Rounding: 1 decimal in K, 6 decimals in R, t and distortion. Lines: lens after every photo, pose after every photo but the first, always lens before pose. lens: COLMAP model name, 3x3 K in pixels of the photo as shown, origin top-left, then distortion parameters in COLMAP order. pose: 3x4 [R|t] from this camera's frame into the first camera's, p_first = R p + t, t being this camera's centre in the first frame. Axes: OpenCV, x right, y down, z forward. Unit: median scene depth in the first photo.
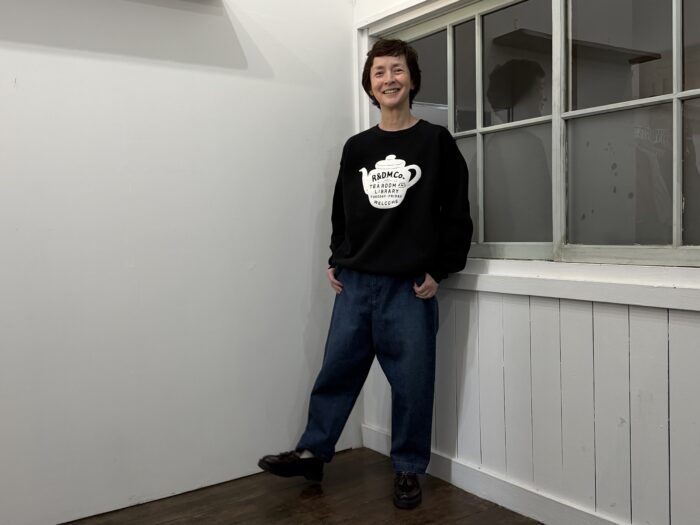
lens RADIAL K [[729.2, 0, 348.2], [0, 729.2, 263.5], [0, 0, 1]] dist [-0.107914, 0.000000]
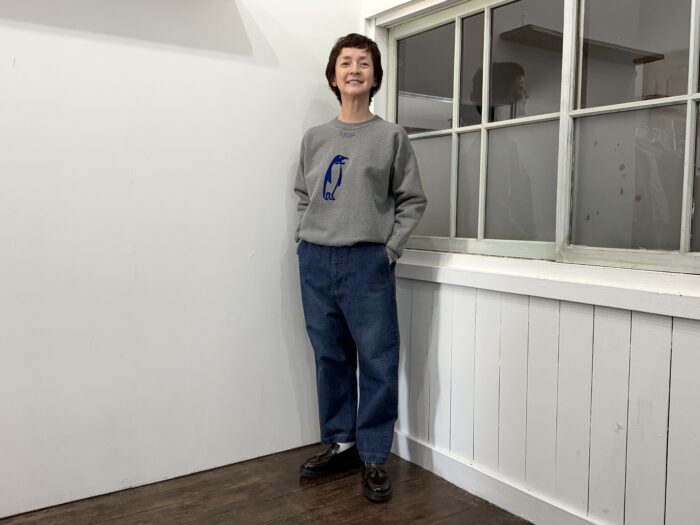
lens RADIAL K [[671.2, 0, 354.0], [0, 671.2, 263.0], [0, 0, 1]] dist [-0.102561, 0.000000]
pose [[0.999431, 0.033677, 0.002057, 0.008944], [-0.033720, 0.999066, 0.027017, -0.016803], [-0.001145, -0.027070, 0.999633, 0.098774]]
